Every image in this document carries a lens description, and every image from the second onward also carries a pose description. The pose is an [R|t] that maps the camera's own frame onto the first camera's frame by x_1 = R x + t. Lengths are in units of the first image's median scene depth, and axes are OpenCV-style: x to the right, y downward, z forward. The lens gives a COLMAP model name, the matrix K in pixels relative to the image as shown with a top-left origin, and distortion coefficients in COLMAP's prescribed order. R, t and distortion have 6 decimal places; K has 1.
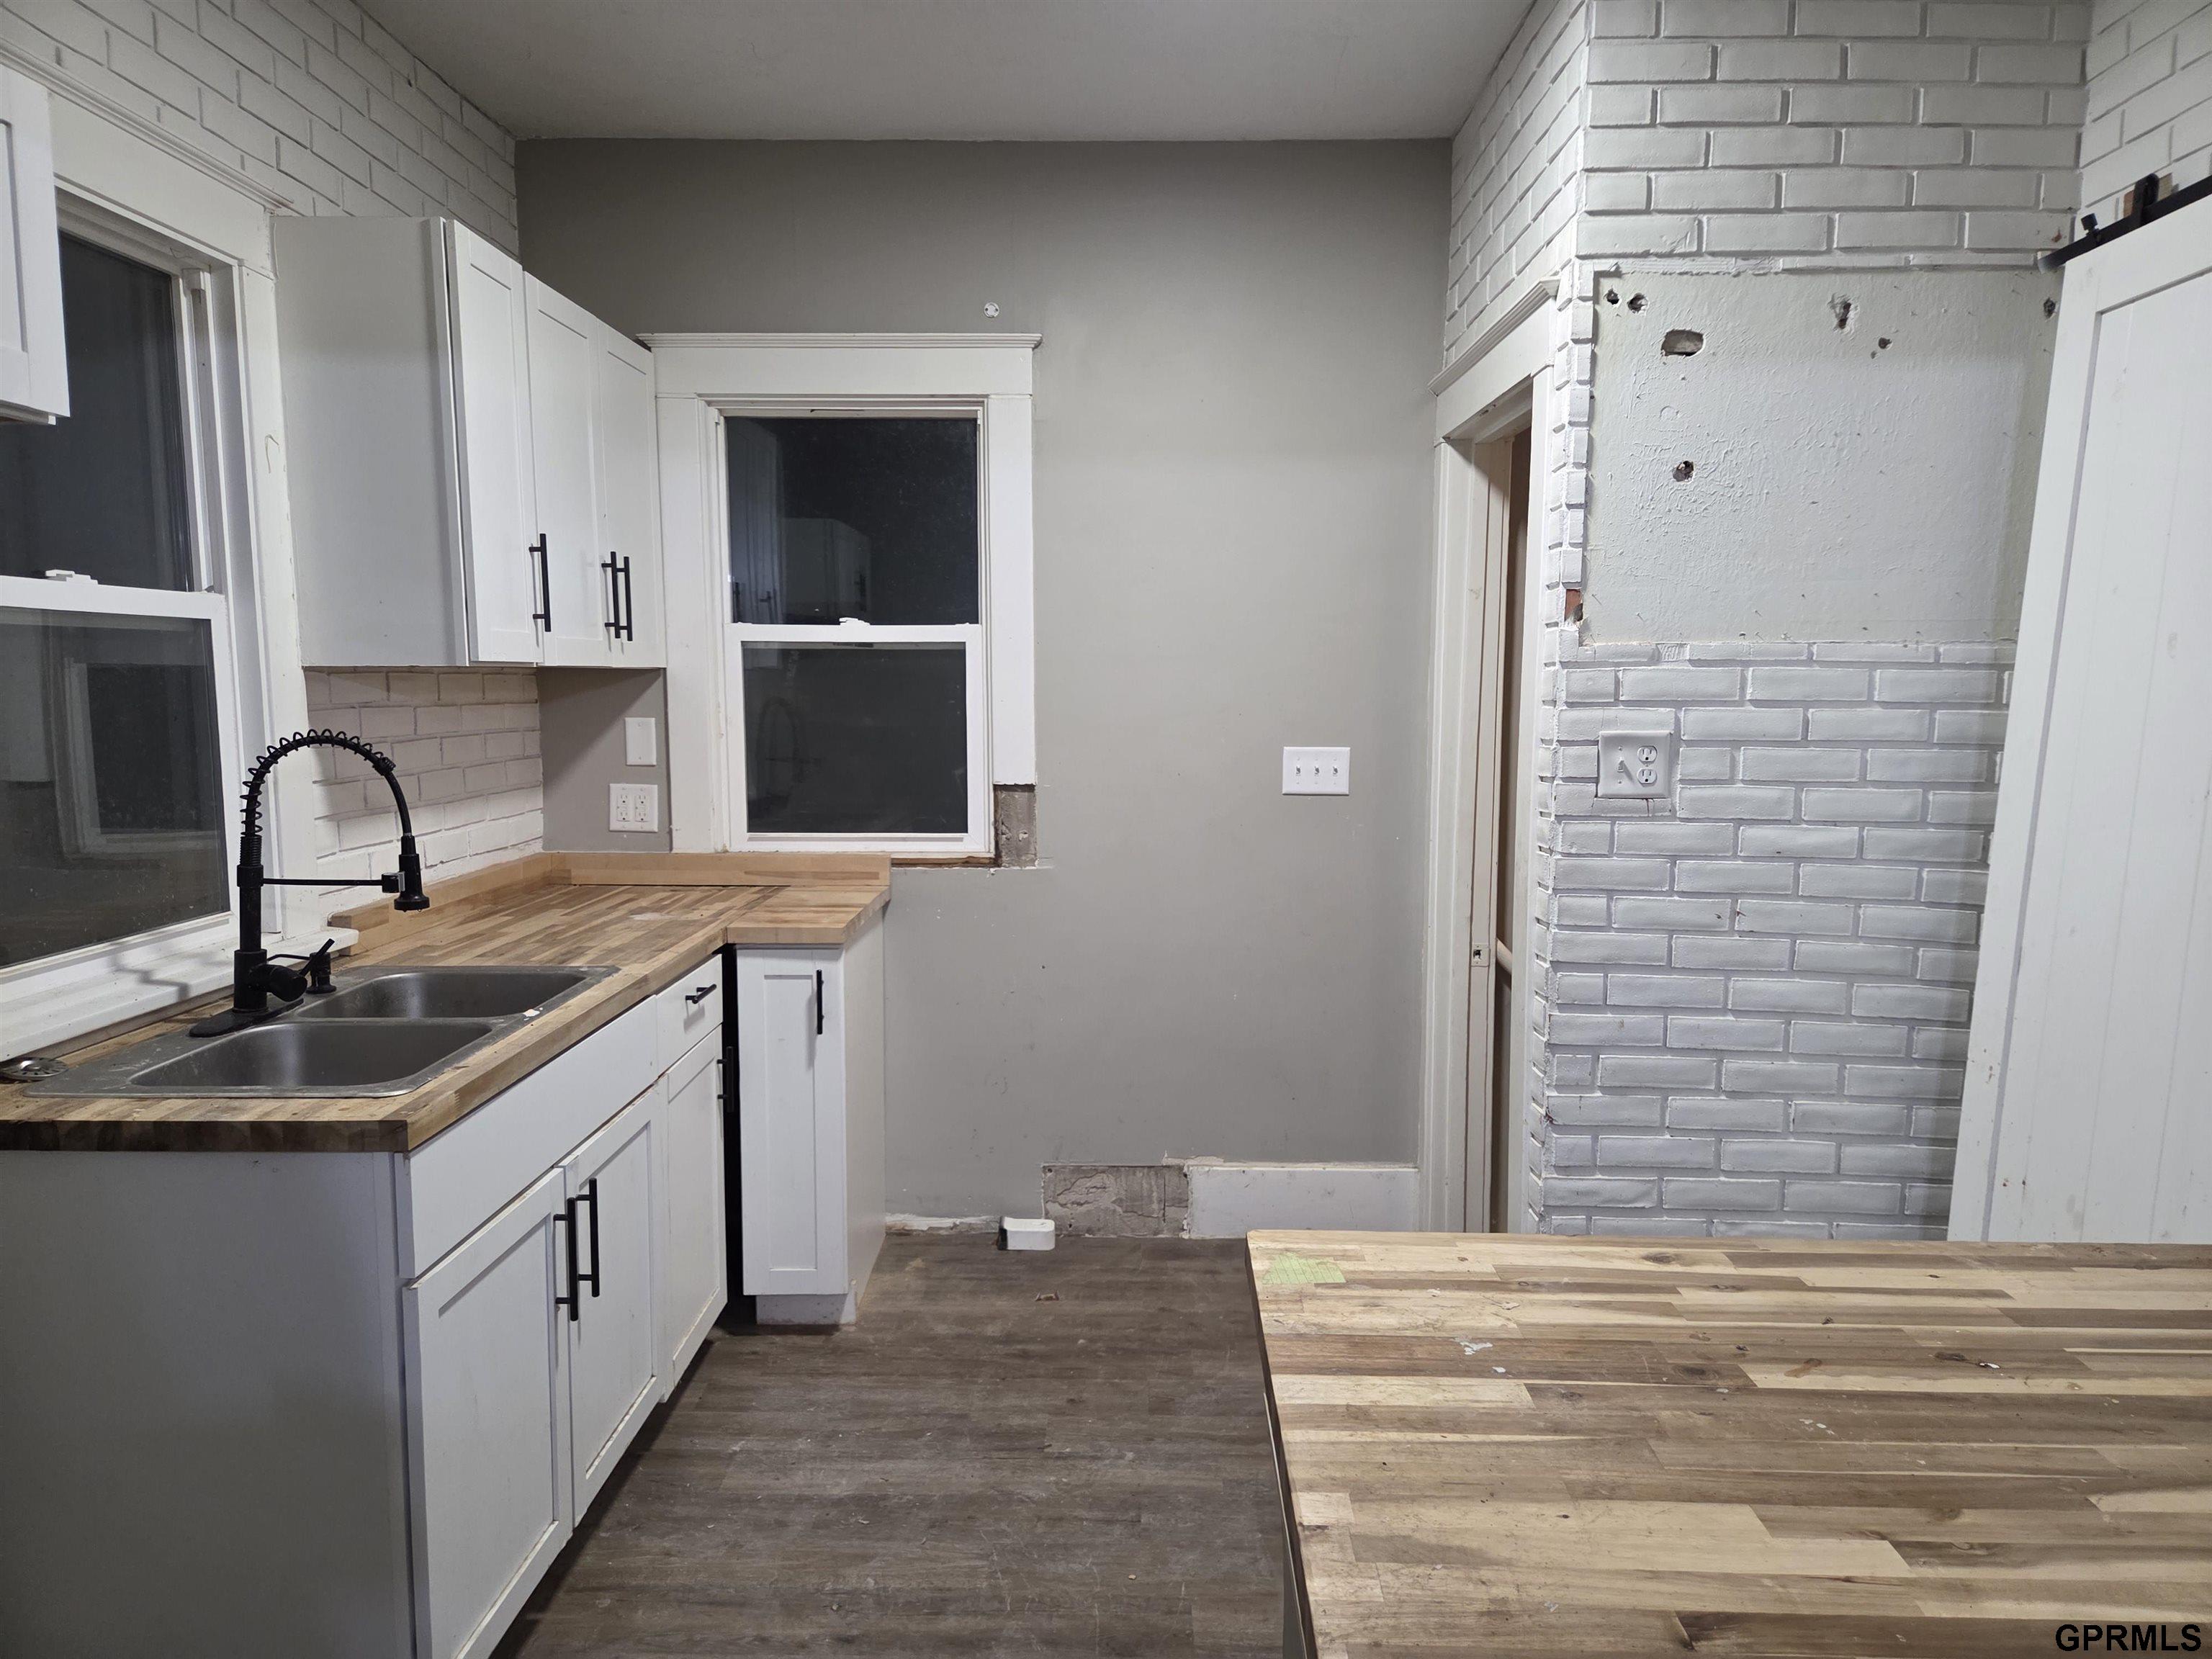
lens RADIAL K [[1482.5, 0, 1111.3], [0, 1482.5, 845.8], [0, 0, 1]] dist [0.064199, -0.051140]
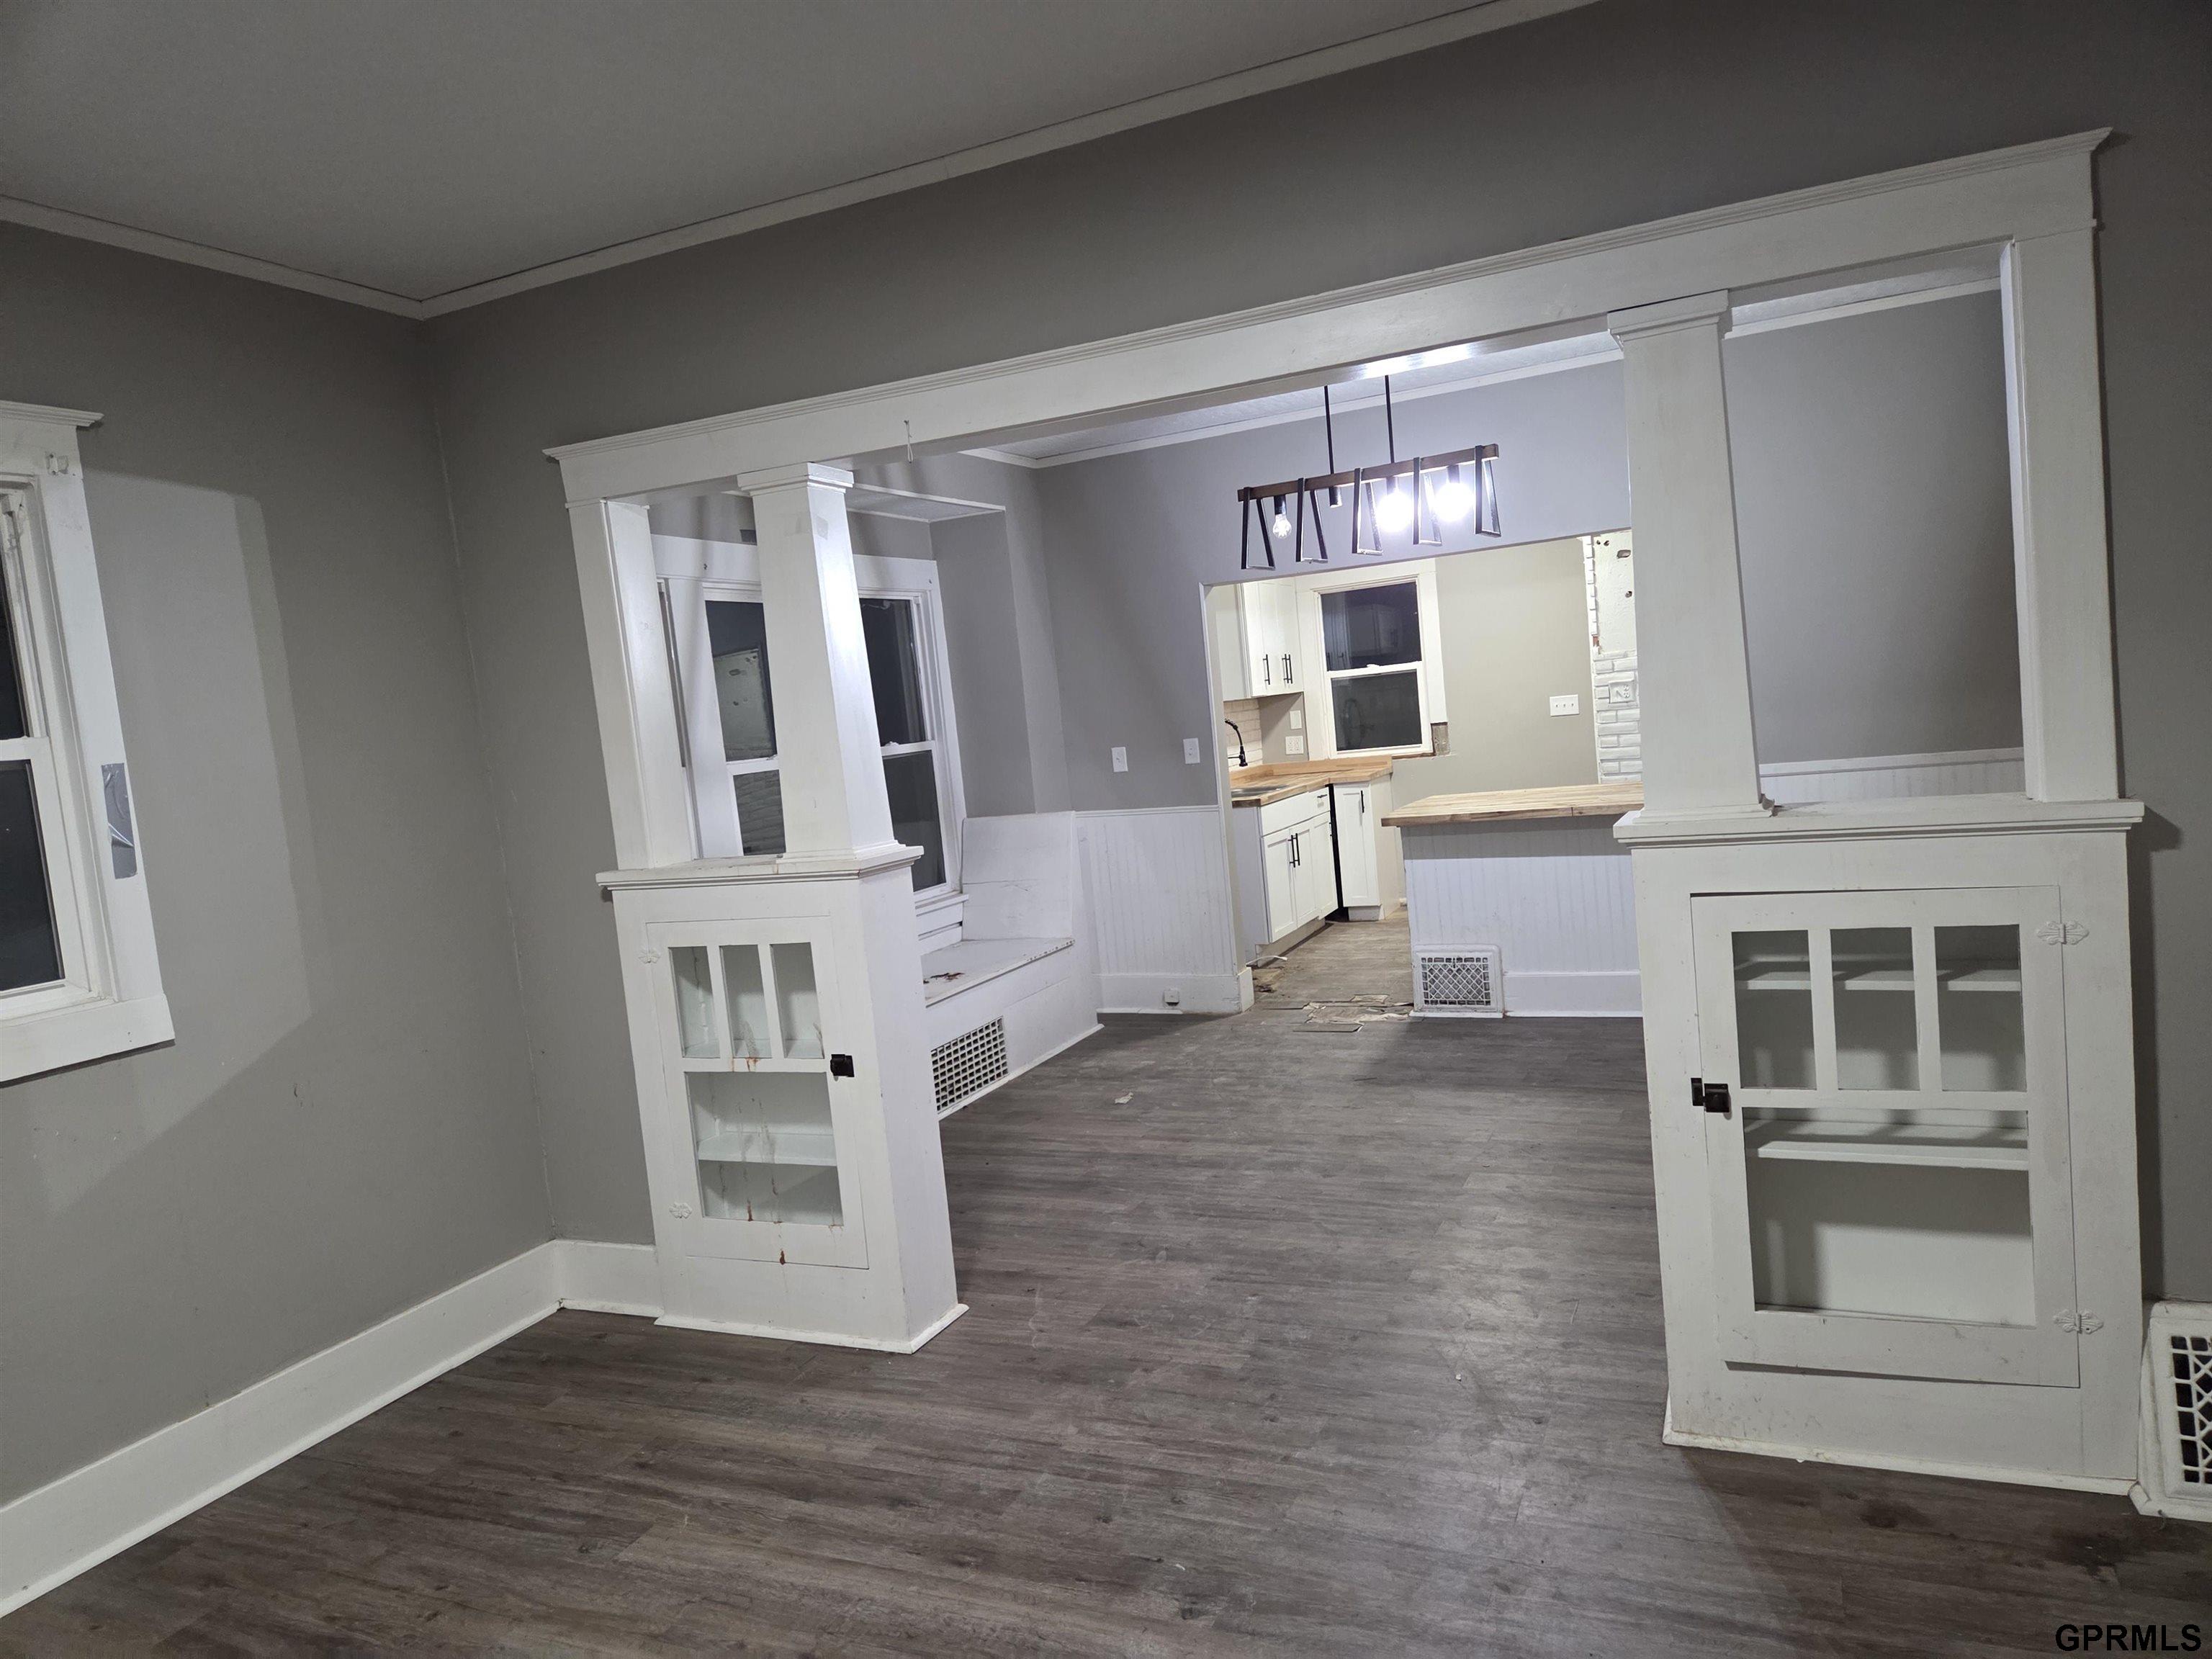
lens RADIAL K [[1482.5, 0, 1076.6], [0, 1482.5, 857.7], [0, 0, 1]] dist [0.064199, -0.051140]
pose [[0.906583, -0.052507, -0.418747, 0.587991], [0.055270, 0.998456, -0.005538, 0.232448], [0.418392, -0.018123, 0.908086, -2.168657]]
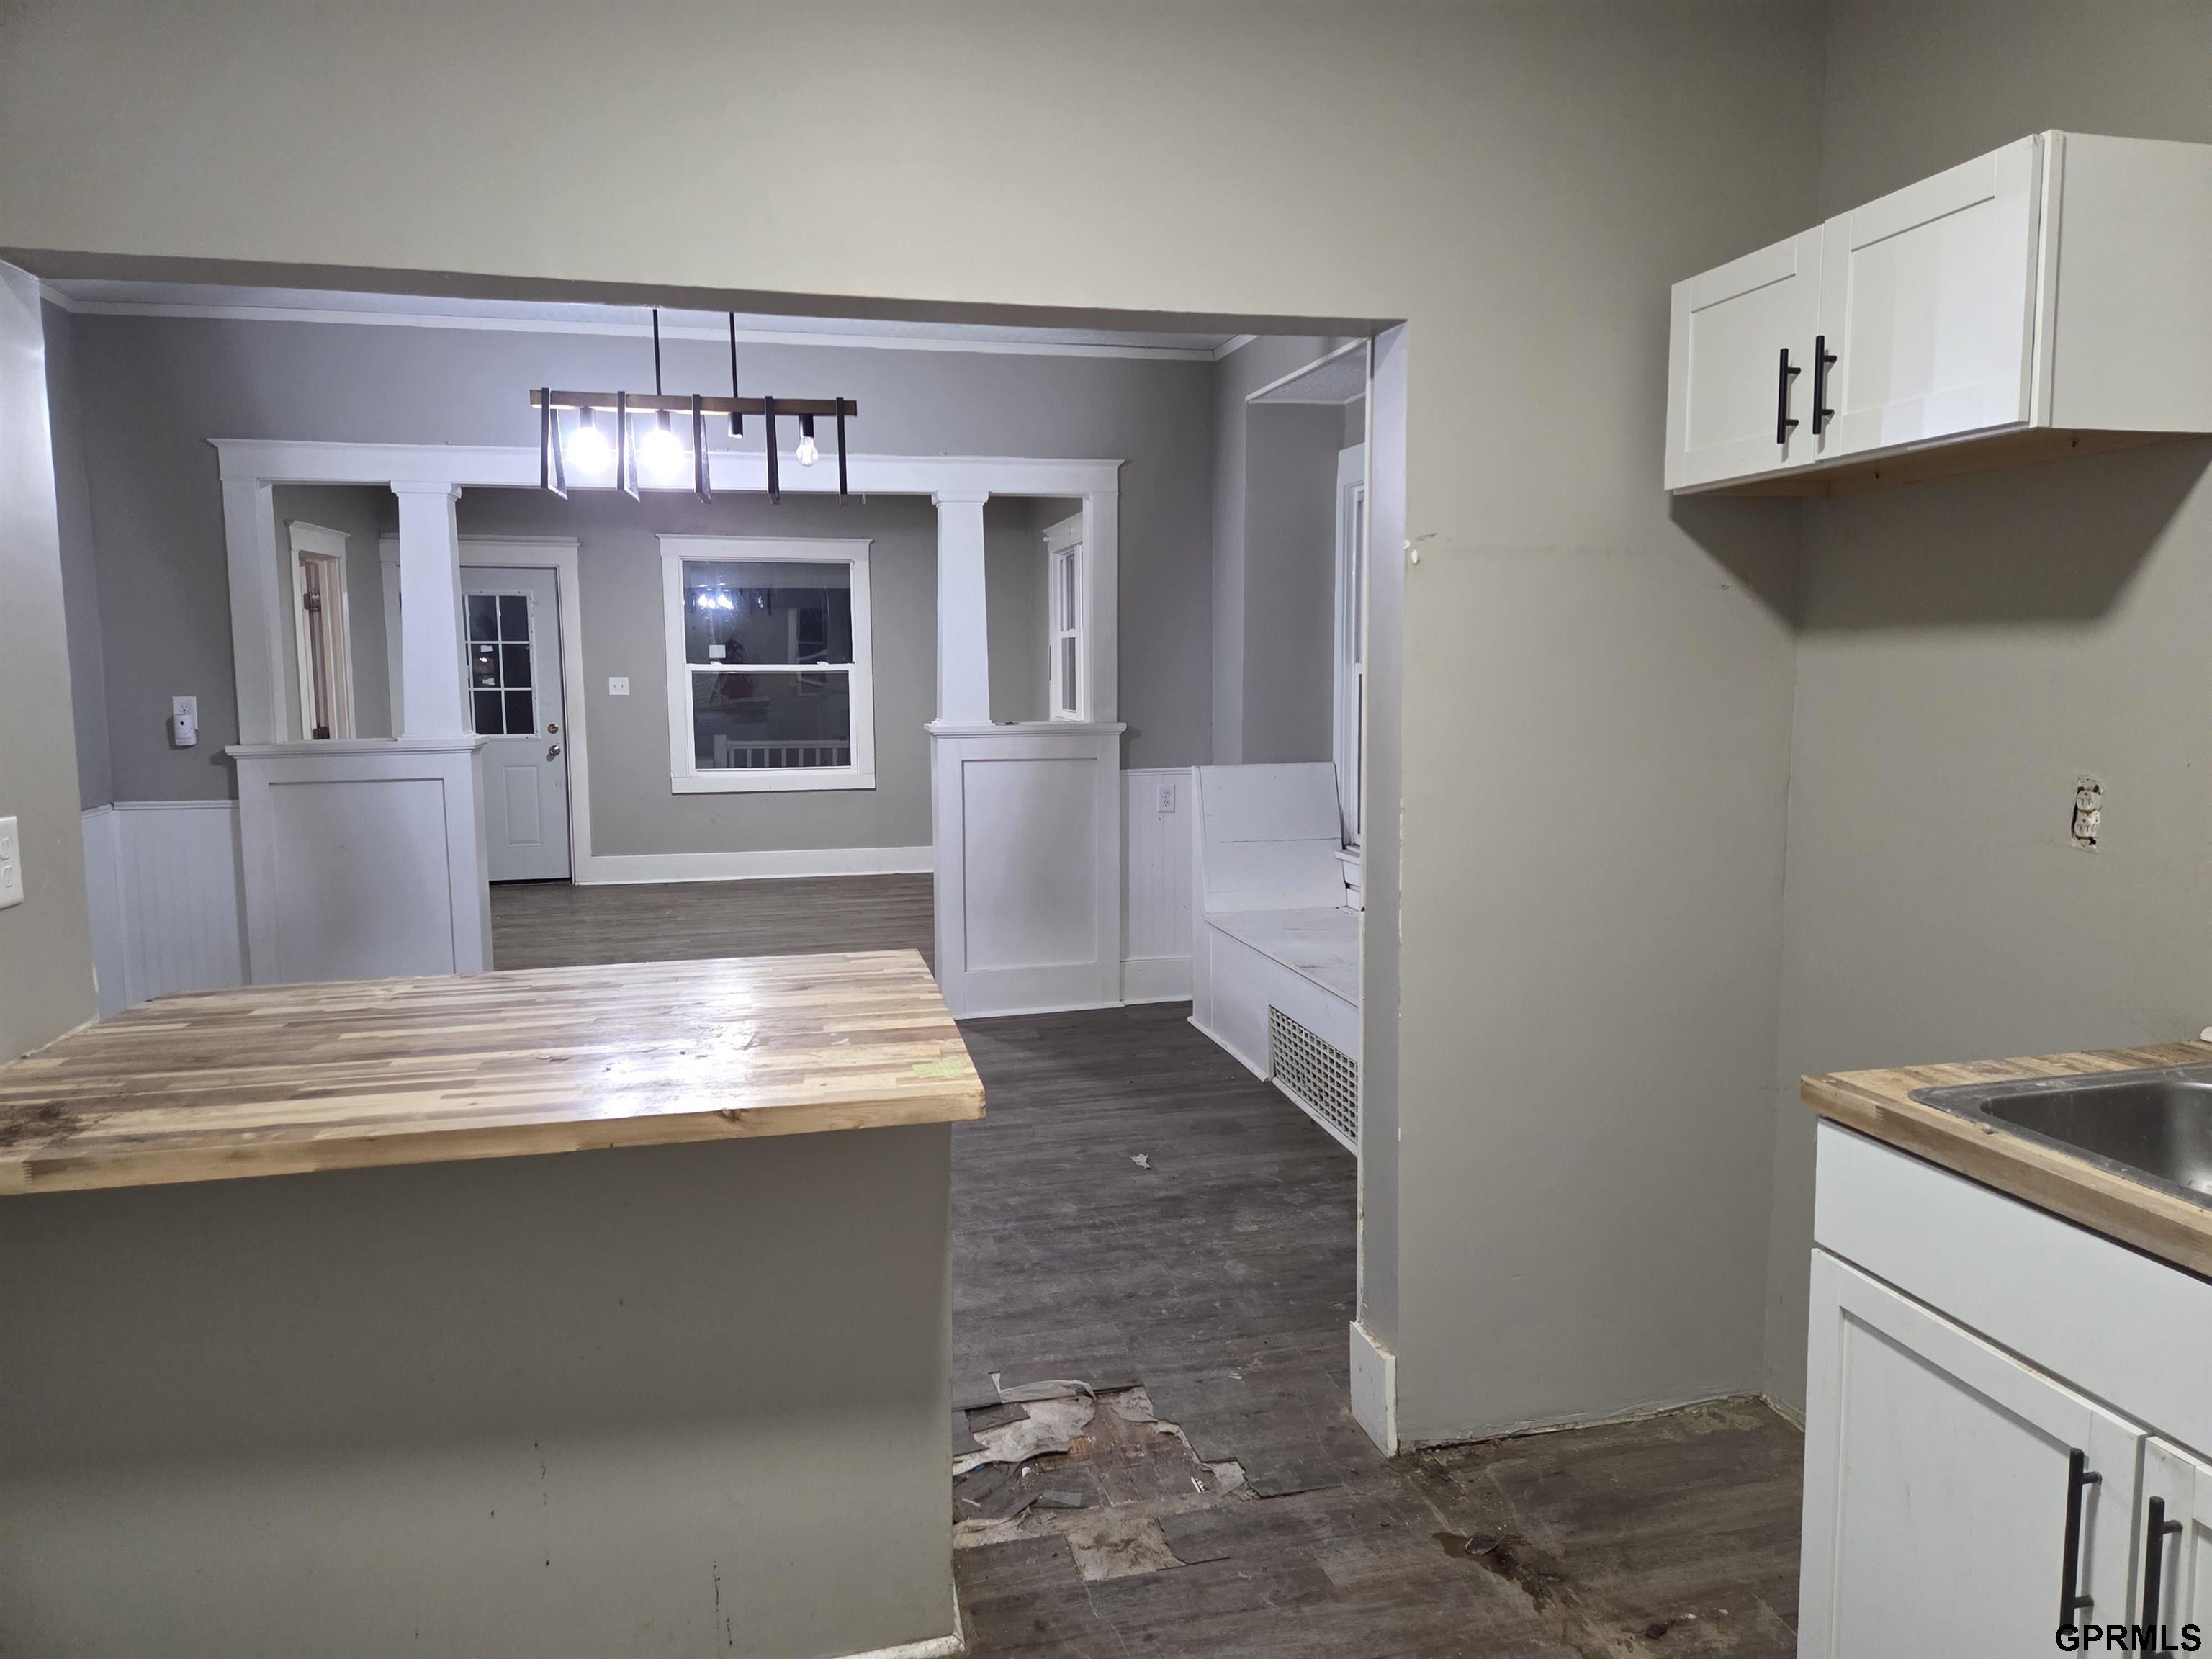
lens RADIAL K [[1482.5, 0, 1121.5], [0, 1482.5, 814.1], [0, 0, 1]] dist [0.064199, -0.051140]
pose [[-0.968049, 0.032563, -0.248636, 0.157593], [-0.020911, 0.977597, 0.209446, -0.132423], [0.249886, 0.207953, -0.945681, 1.190526]]
